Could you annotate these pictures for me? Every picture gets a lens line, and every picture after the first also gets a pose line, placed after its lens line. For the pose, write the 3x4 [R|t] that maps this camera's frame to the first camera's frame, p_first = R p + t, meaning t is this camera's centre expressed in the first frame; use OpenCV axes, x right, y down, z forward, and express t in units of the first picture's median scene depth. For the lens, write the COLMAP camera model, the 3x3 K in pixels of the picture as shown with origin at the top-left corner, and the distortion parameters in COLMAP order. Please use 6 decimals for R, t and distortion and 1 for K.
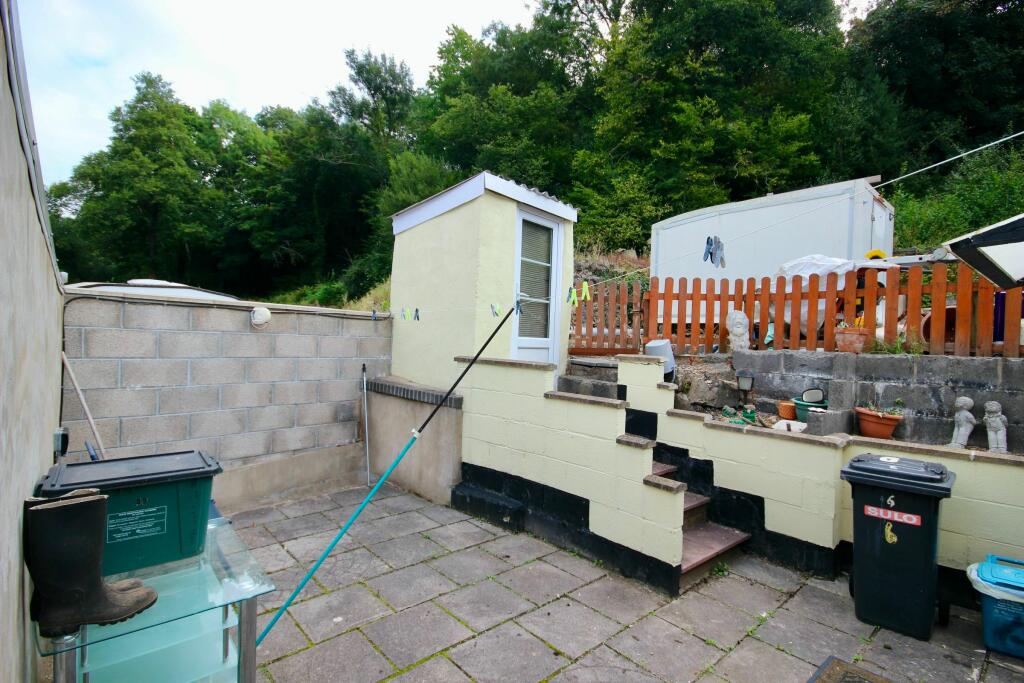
lens RADIAL K [[490.2, 0, 512.0], [0, 490.2, 341.5], [0, 0, 1]] dist [0.026109, -0.018734]
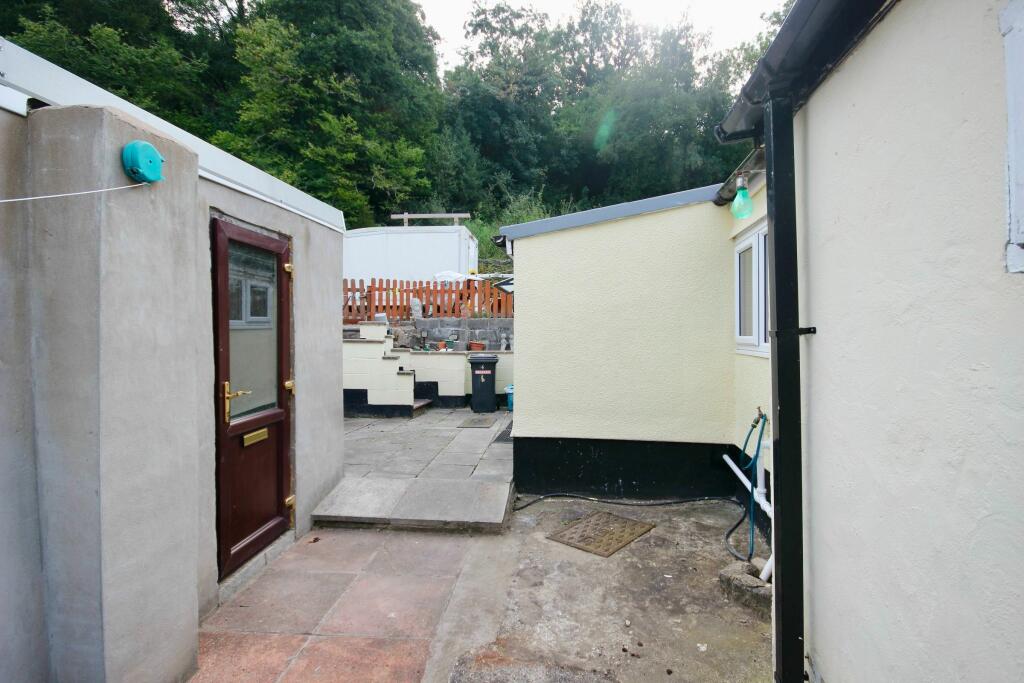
lens RADIAL K [[474.8, 0, 521.5], [0, 474.8, 336.8], [0, 0, 1]] dist [0.002848, -0.008677]
pose [[0.731096, -0.036945, 0.681273, -0.096346], [0.020604, 0.999273, 0.032079, 0.007096], [-0.681963, -0.009415, 0.731326, -0.119629]]
